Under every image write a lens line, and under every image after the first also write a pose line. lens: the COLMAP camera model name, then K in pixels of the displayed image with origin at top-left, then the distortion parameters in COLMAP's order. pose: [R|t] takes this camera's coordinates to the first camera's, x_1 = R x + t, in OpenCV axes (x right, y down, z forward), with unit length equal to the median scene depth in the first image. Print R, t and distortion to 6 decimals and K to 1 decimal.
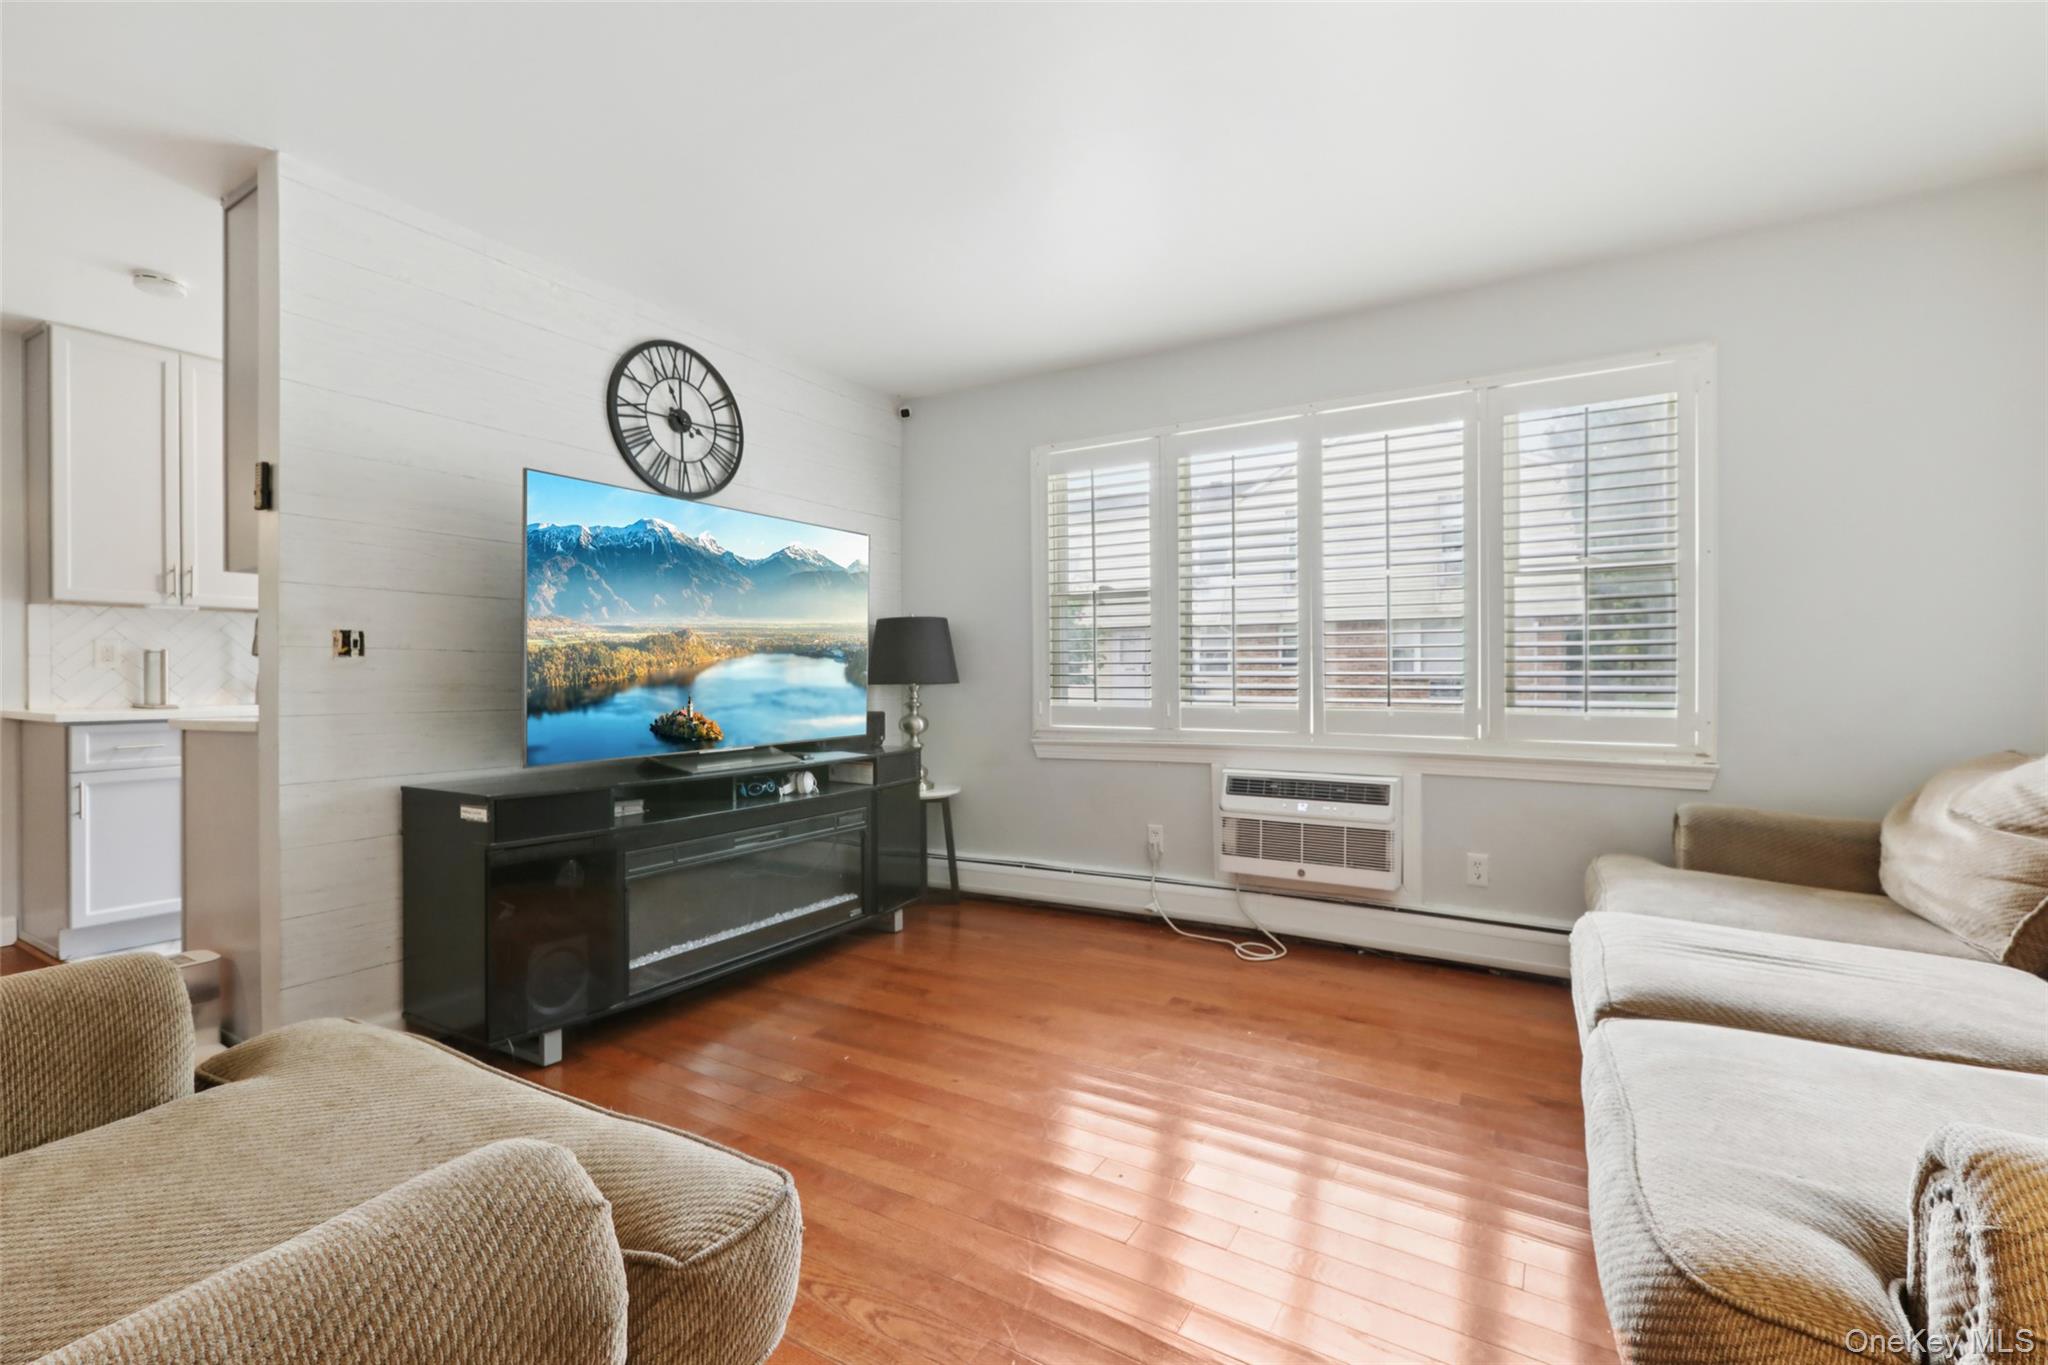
lens RADIAL K [[904.4, 0, 1009.9], [0, 904.4, 674.1], [0, 0, 1]] dist [0.001897, 0.000218]
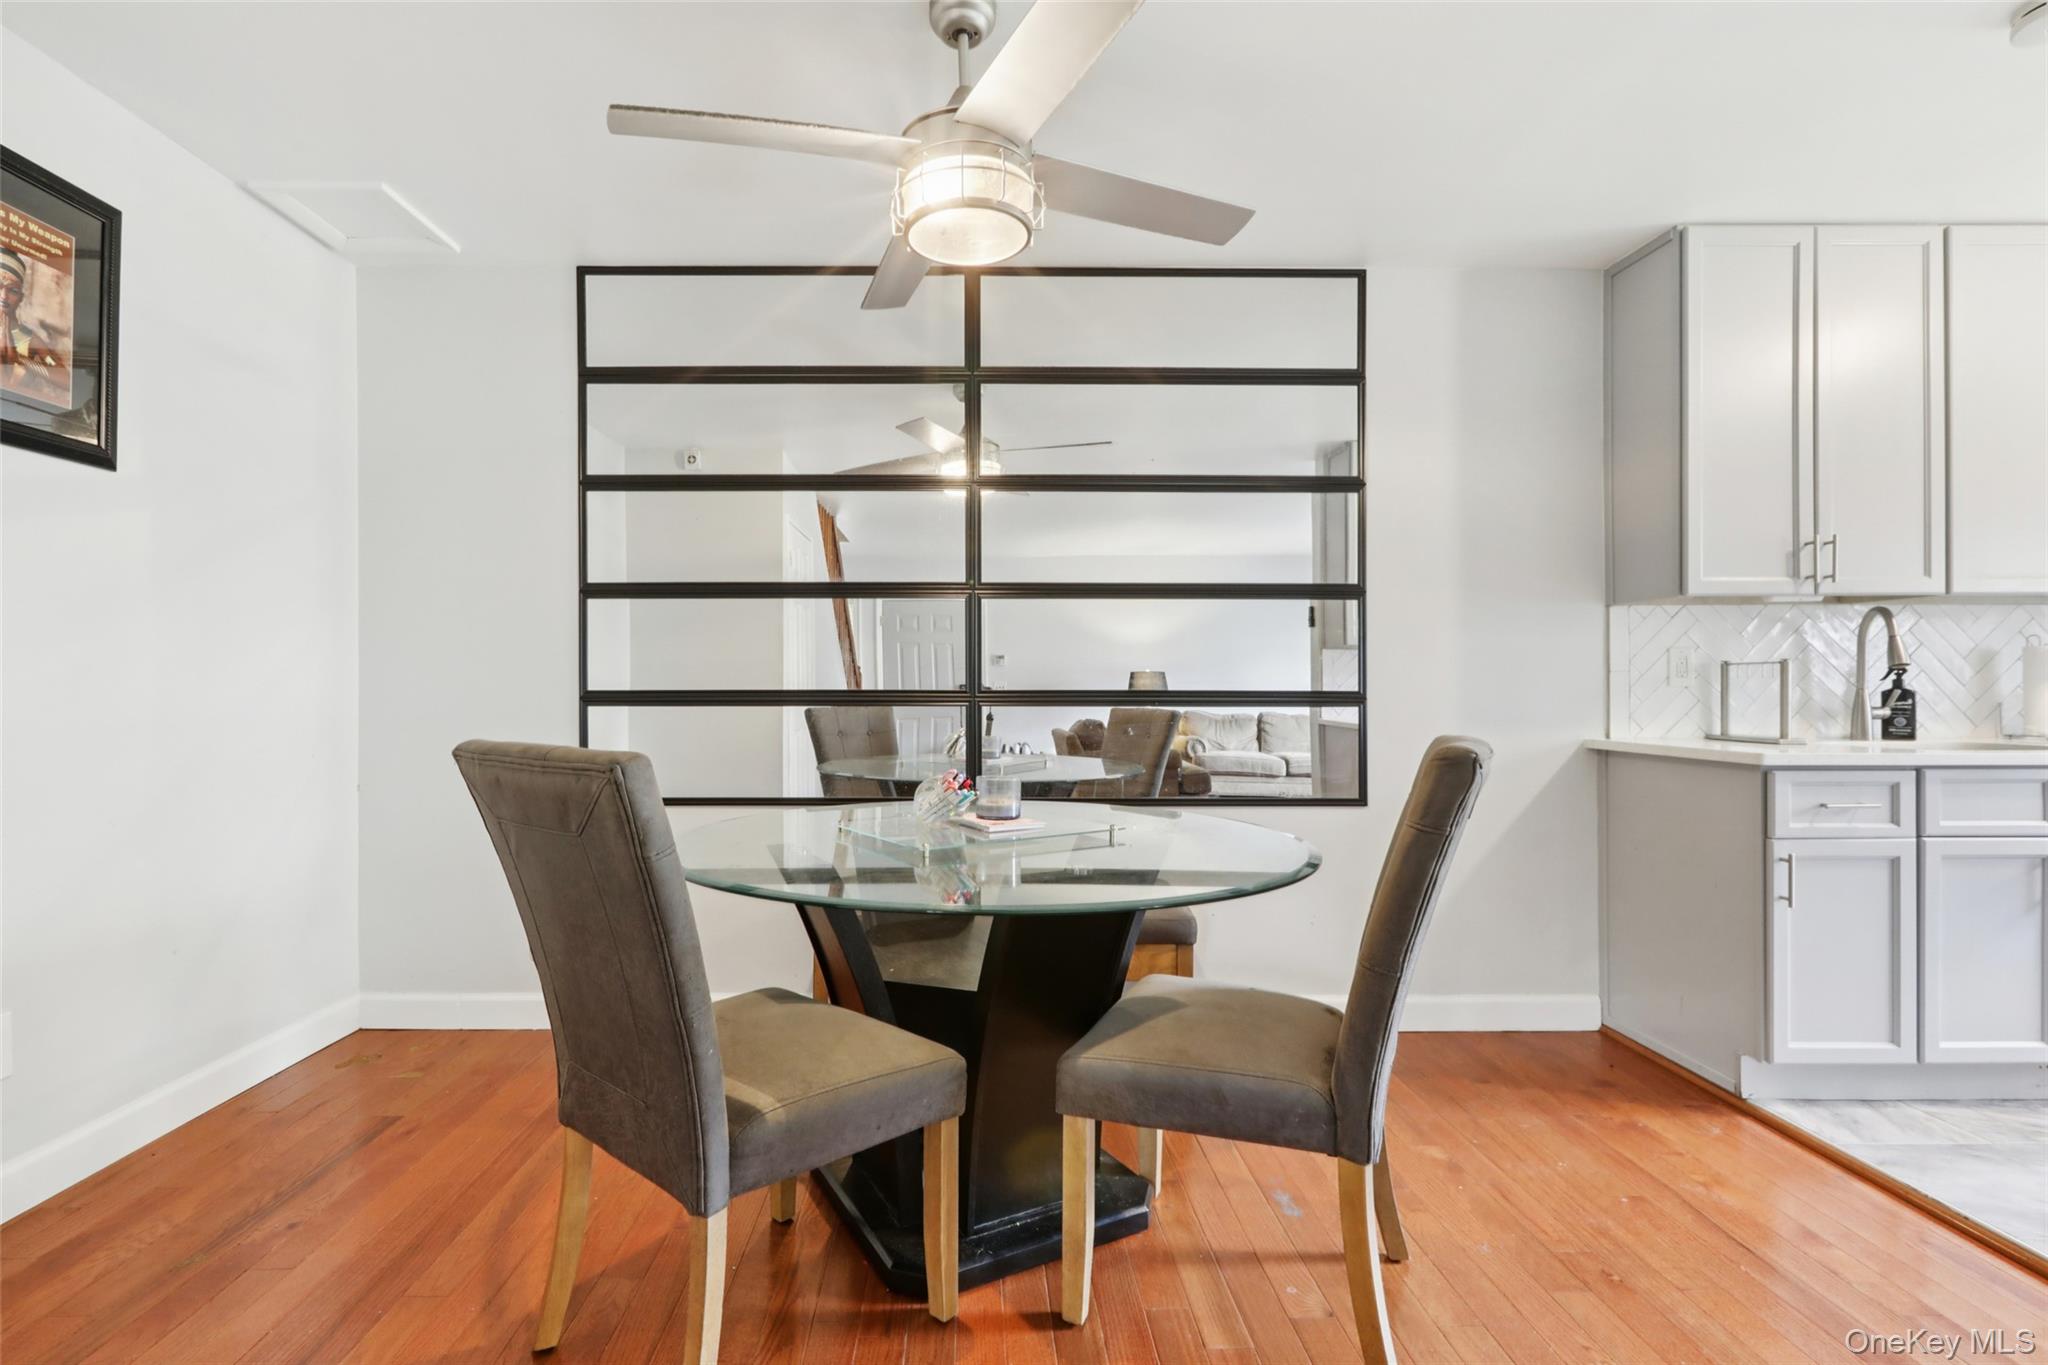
lens RADIAL K [[936.5, 0, 992.0], [0, 936.5, 682.1], [0, 0, 1]] dist [0.001519, 0.000418]
pose [[0.536715, -0.005208, -0.843747, -0.739514], [0.001612, 0.999985, -0.005147, -0.007906], [0.843762, 0.001403, 0.536716, 0.105576]]
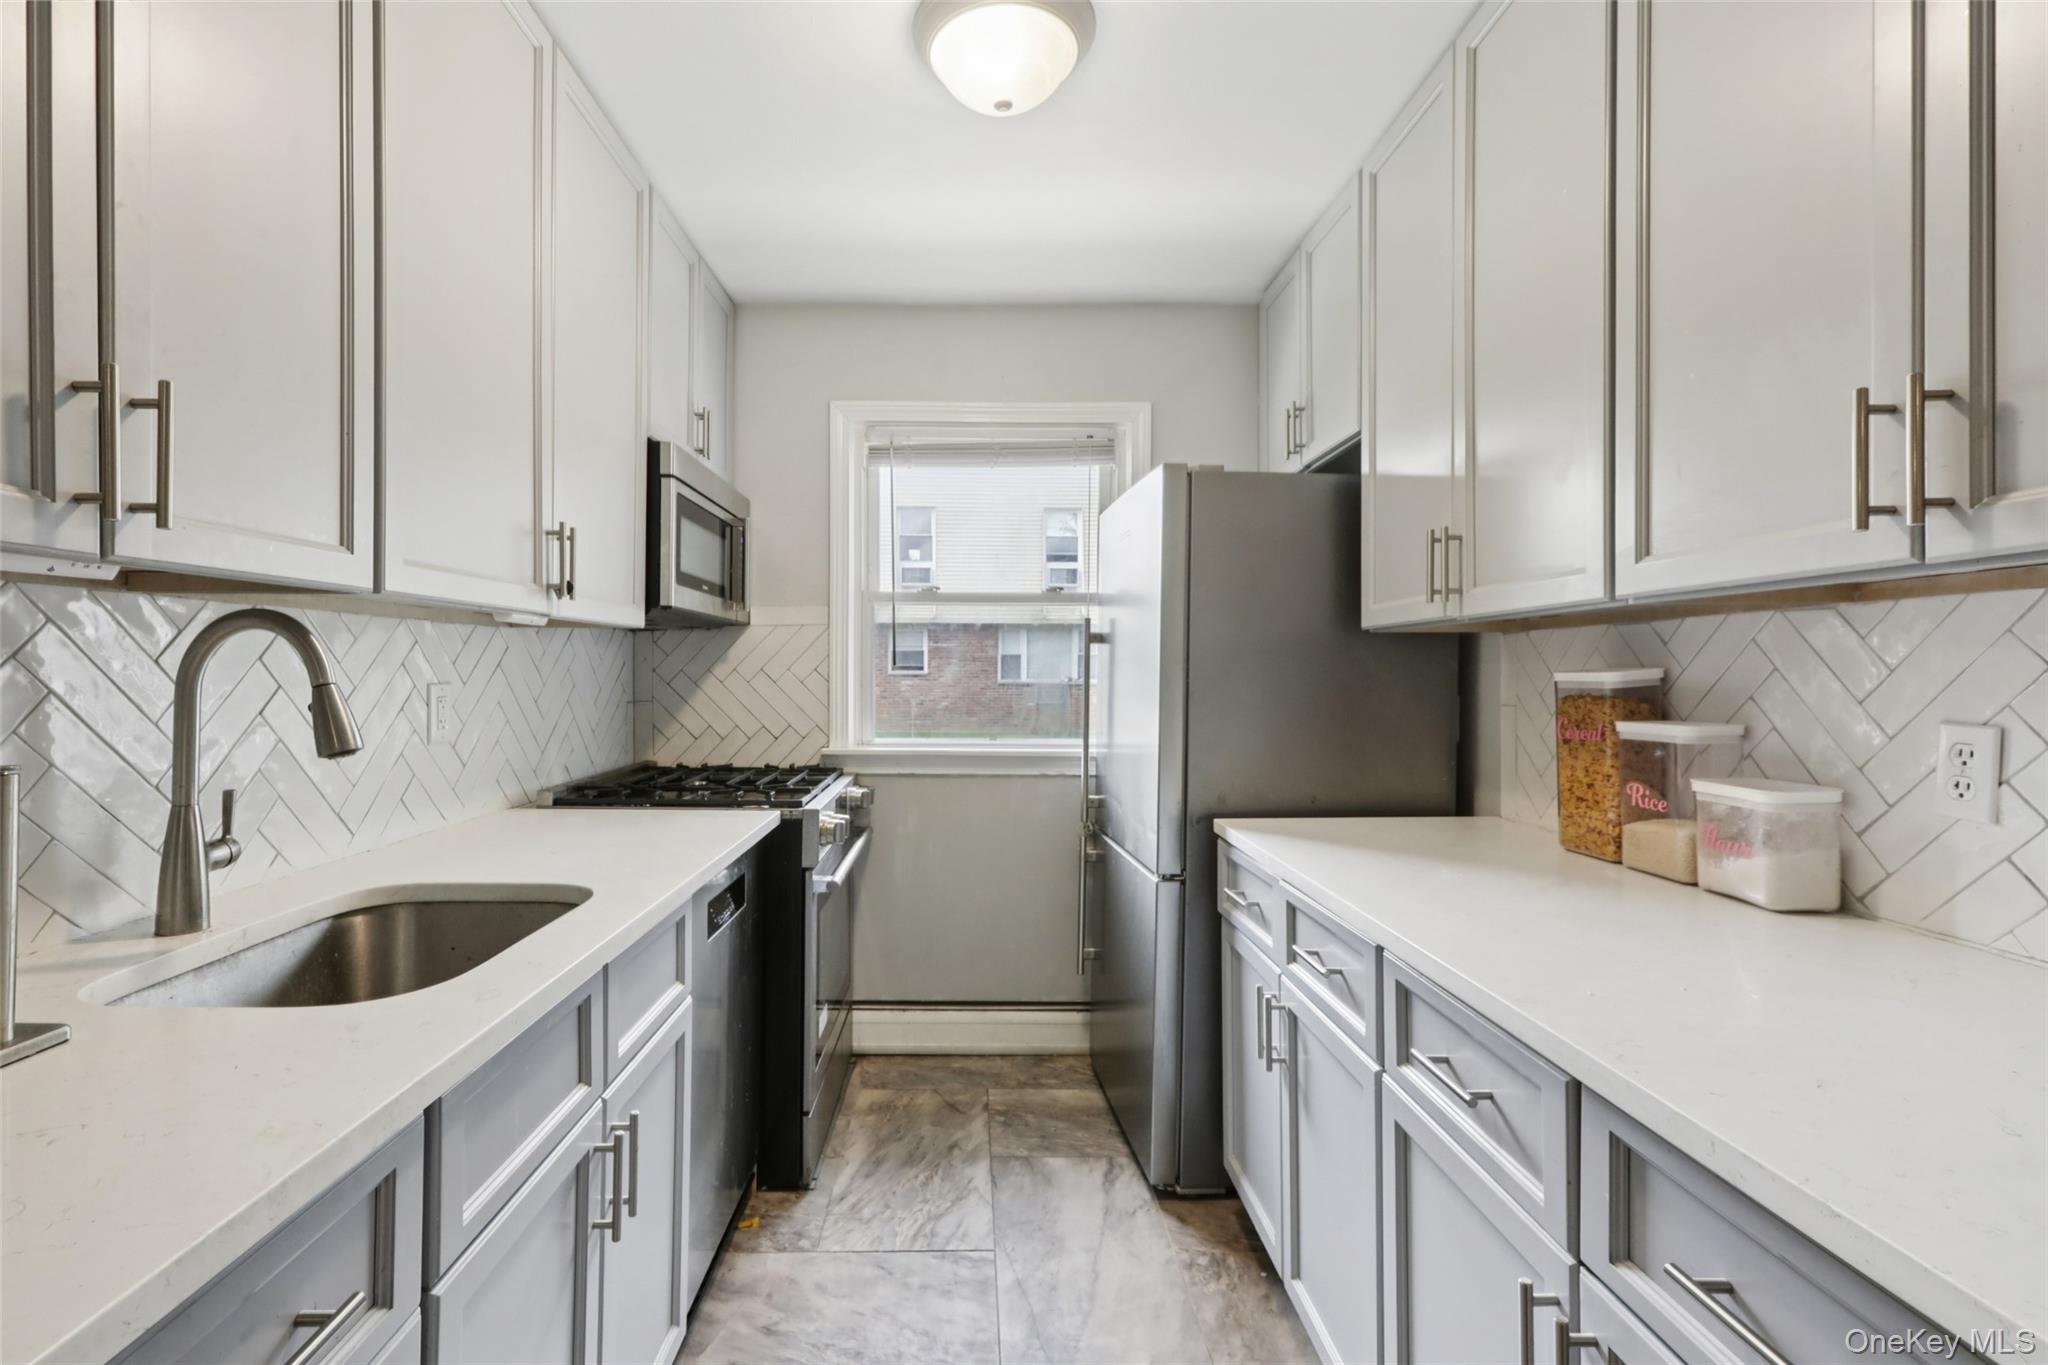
lens RADIAL K [[937.0, 0, 963.8], [0, 937.0, 683.0], [0, 0, 1]] dist [0.002058, -0.000118]
pose [[0.858275, 0.000850, 0.513190, -0.970497], [-0.008262, 0.999892, 0.012162, -0.057810], [-0.513124, -0.014678, 0.858189, 0.800589]]
